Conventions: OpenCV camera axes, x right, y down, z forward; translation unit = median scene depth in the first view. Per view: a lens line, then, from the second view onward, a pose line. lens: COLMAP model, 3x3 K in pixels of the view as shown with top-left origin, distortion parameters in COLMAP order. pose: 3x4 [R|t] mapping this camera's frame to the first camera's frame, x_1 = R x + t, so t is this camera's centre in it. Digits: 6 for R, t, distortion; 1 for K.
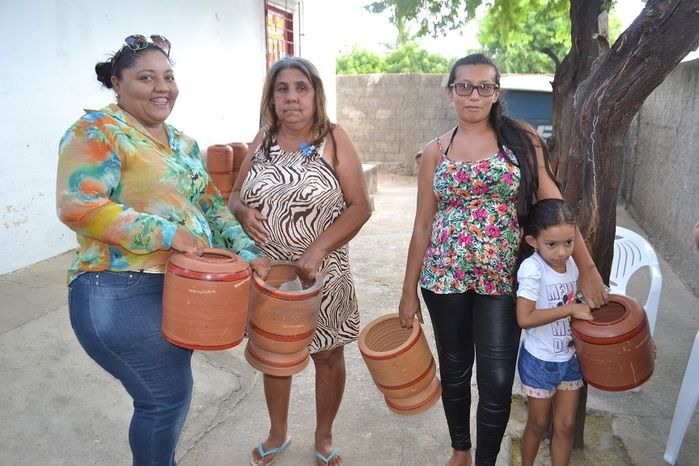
lens RADIAL K [[561.0, 0, 354.2], [0, 561.0, 242.3], [0, 0, 1]] dist [-0.081539, 0.008884]
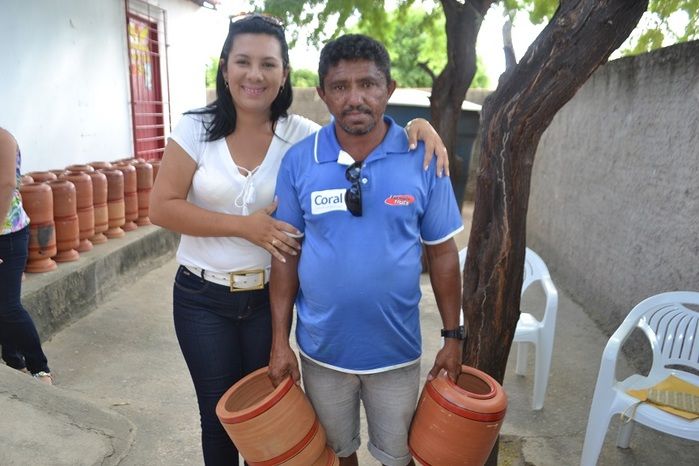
lens RADIAL K [[561.0, 0, 346.3], [0, 561.0, 240.0], [0, 0, 1]] dist [-0.081539, 0.008884]
pose [[0.977441, -0.041825, 0.207027, -0.009601], [0.047588, 0.998604, -0.022935, -0.016275], [-0.205779, 0.032269, 0.978066, 0.058707]]
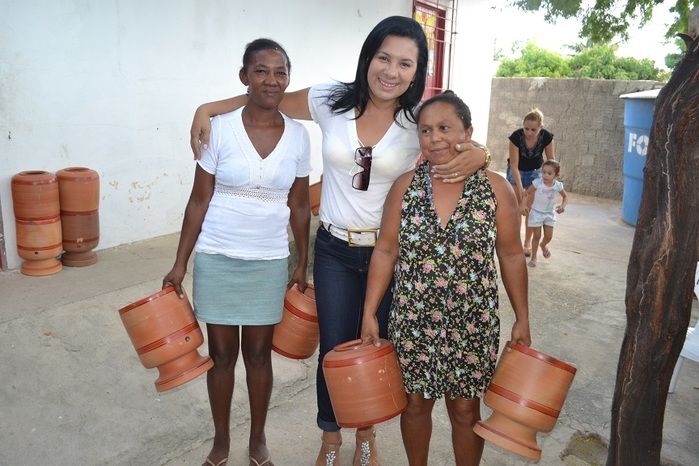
lens RADIAL K [[601.5, 0, 351.8], [0, 601.5, 236.9], [0, 0, 1]] dist [-0.086917, 0.032980]
pose [[0.956174, 0.099395, -0.275413, 0.090392], [-0.107153, 0.994155, -0.013227, 0.008386], [0.272489, 0.042159, 0.961235, -0.019283]]
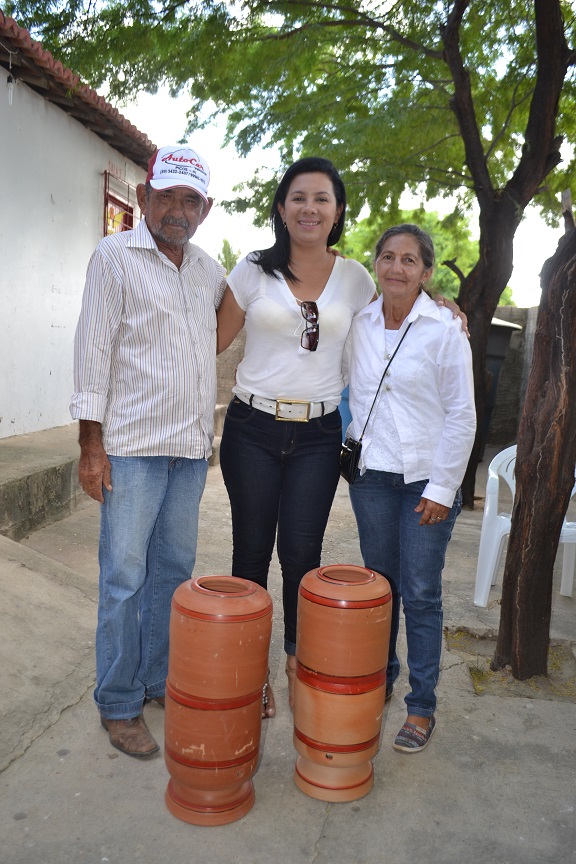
lens RADIAL K [[743.4, 0, 290.5], [0, 743.4, 436.3], [0, 0, 1]] dist [-0.086917, 0.032980]
pose [[0.984401, 0.023359, 0.174383, -0.104850], [-0.001178, 0.992000, -0.126231, 0.077321], [-0.175936, 0.124057, 0.976553, -0.060718]]
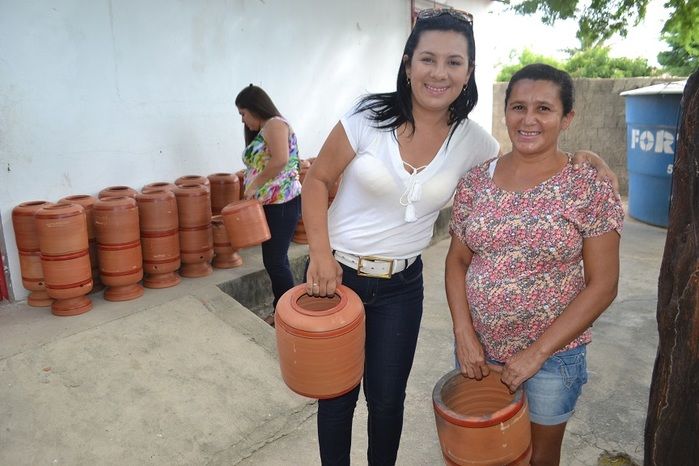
lens RADIAL K [[561.0, 0, 344.2], [0, 561.0, 240.8], [0, 0, 1]] dist [-0.081539, 0.008884]
pose [[0.947349, 0.051468, -0.316041, 0.083482], [-0.057968, 0.998256, -0.011194, -0.006584], [0.314913, 0.028925, 0.948680, 0.050913]]
